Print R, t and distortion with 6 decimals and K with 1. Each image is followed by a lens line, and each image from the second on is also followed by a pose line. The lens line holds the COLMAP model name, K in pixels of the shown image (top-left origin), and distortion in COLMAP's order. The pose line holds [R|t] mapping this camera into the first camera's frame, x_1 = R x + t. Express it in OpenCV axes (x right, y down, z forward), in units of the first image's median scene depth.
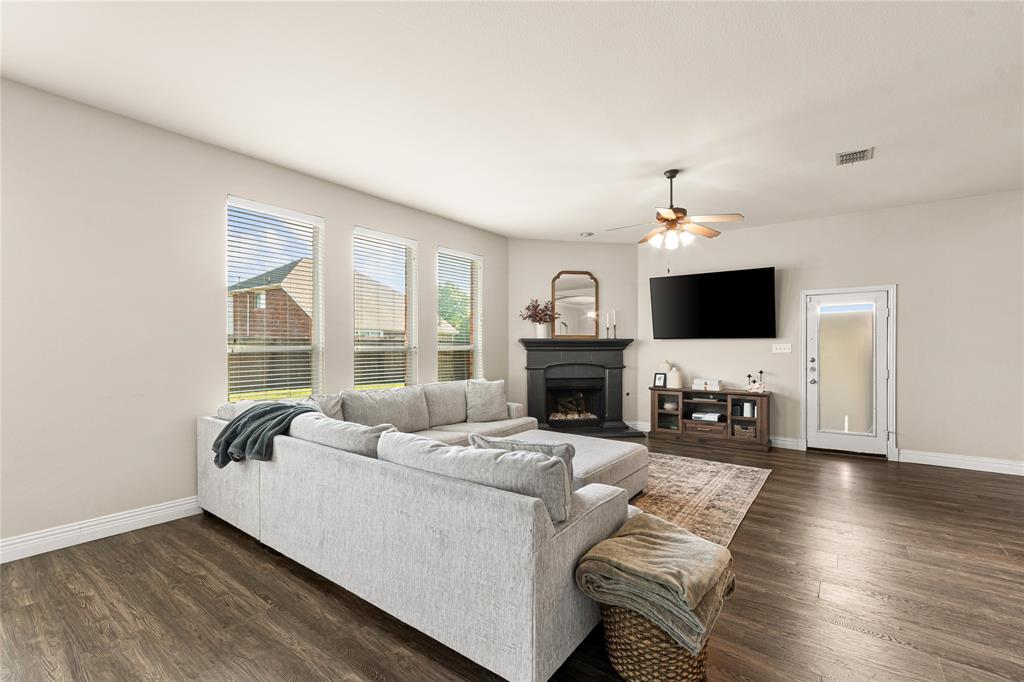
lens RADIAL K [[449.7, 0, 515.2], [0, 449.7, 345.4], [0, 0, 1]] dist [0.001587, 0.000149]
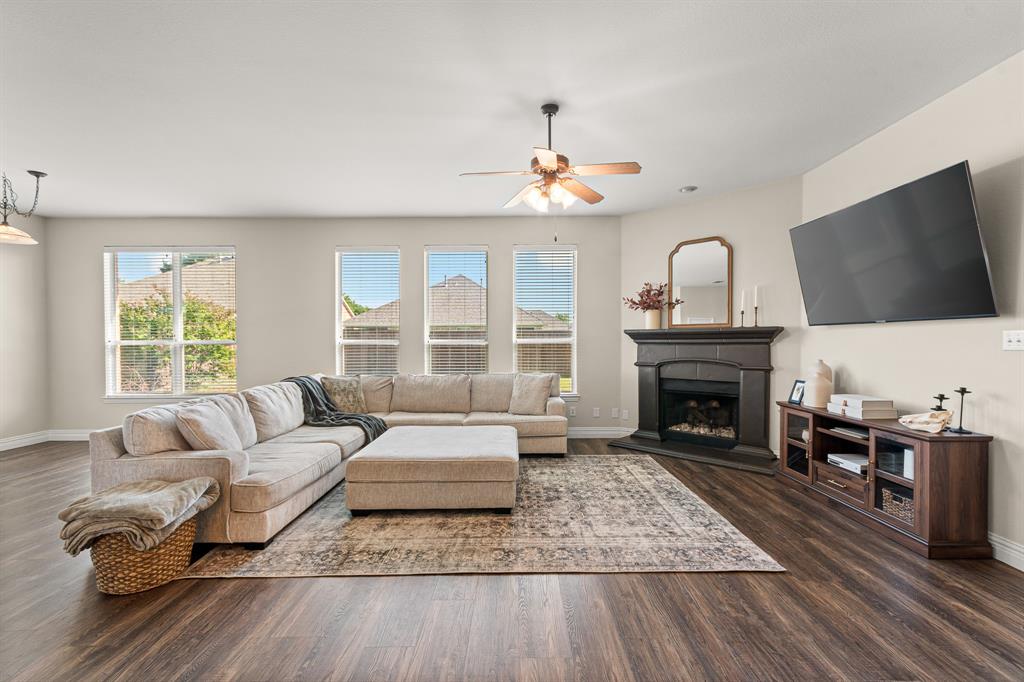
lens RADIAL K [[444.3, 0, 512.6], [0, 444.3, 353.8], [0, 0, 1]] dist [0.002867, 0.000325]
pose [[0.594302, 0.018818, -0.804022, 0.607493], [0.009826, 0.999482, 0.030656, 0.001718], [0.804182, -0.026120, 0.593809, 0.333278]]
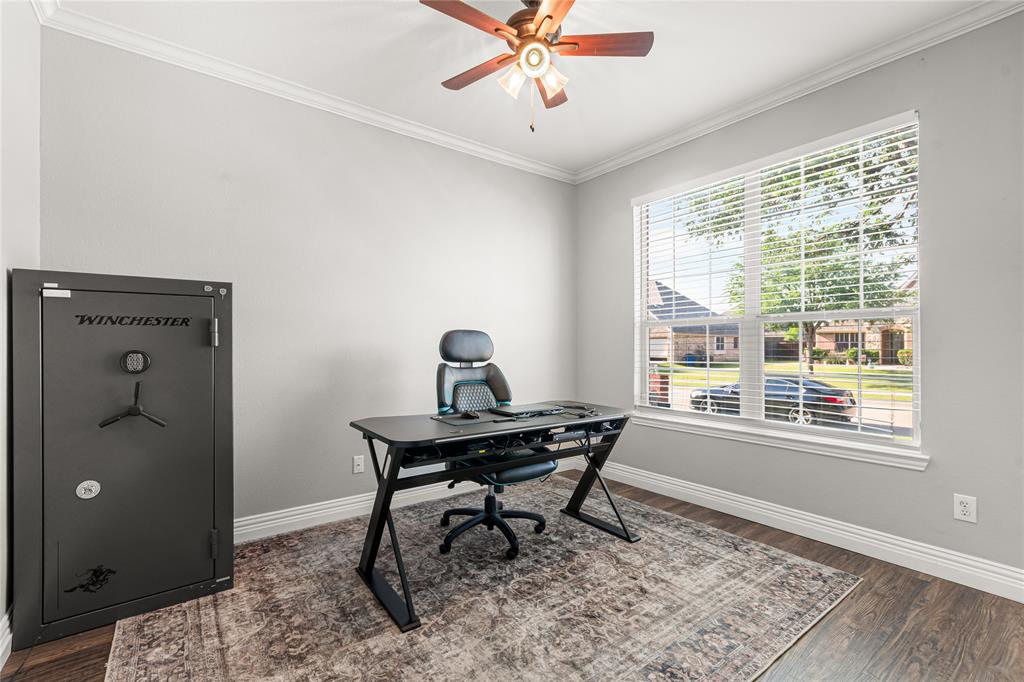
lens RADIAL K [[449.7, 0, 515.2], [0, 449.7, 345.4], [0, 0, 1]] dist [0.001587, 0.000149]
pose [[0.957889, 0.004331, -0.287105, 0.248713], [-0.005659, 0.999977, -0.003795, 0.012182], [0.287082, 0.005260, 0.957892, 0.291250]]
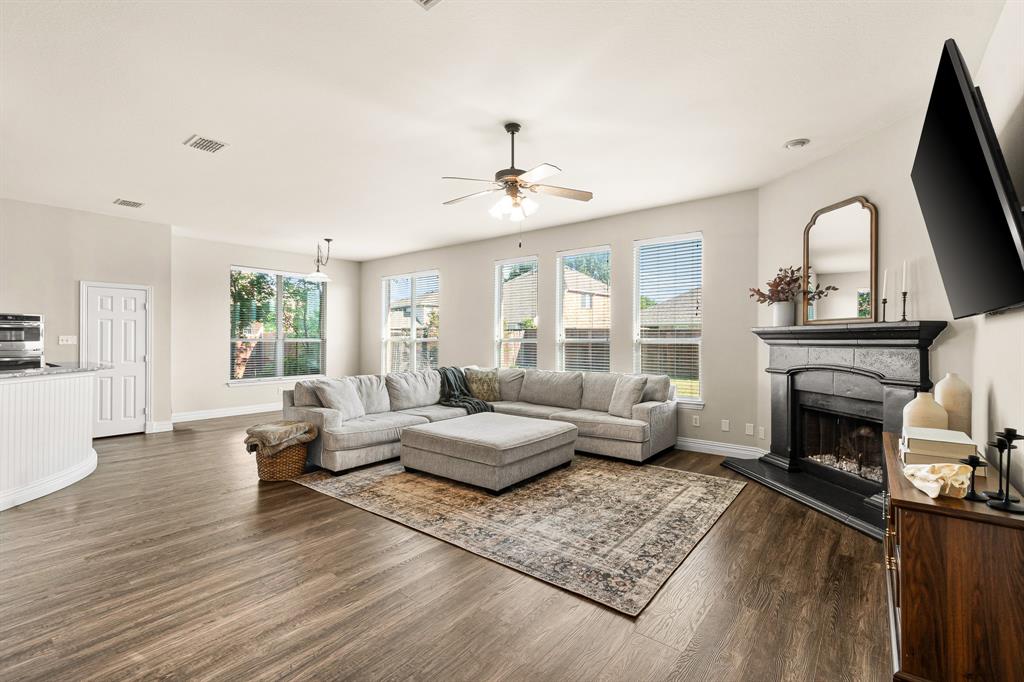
lens RADIAL K [[449.7, 0, 515.2], [0, 449.7, 345.4], [0, 0, 1]] dist [0.001587, 0.000149]
pose [[-0.035342, 0.010663, -0.999318, 0.775499], [0.003844, 0.999937, 0.010533, 0.003273], [0.999368, -0.003469, -0.035380, 0.687618]]
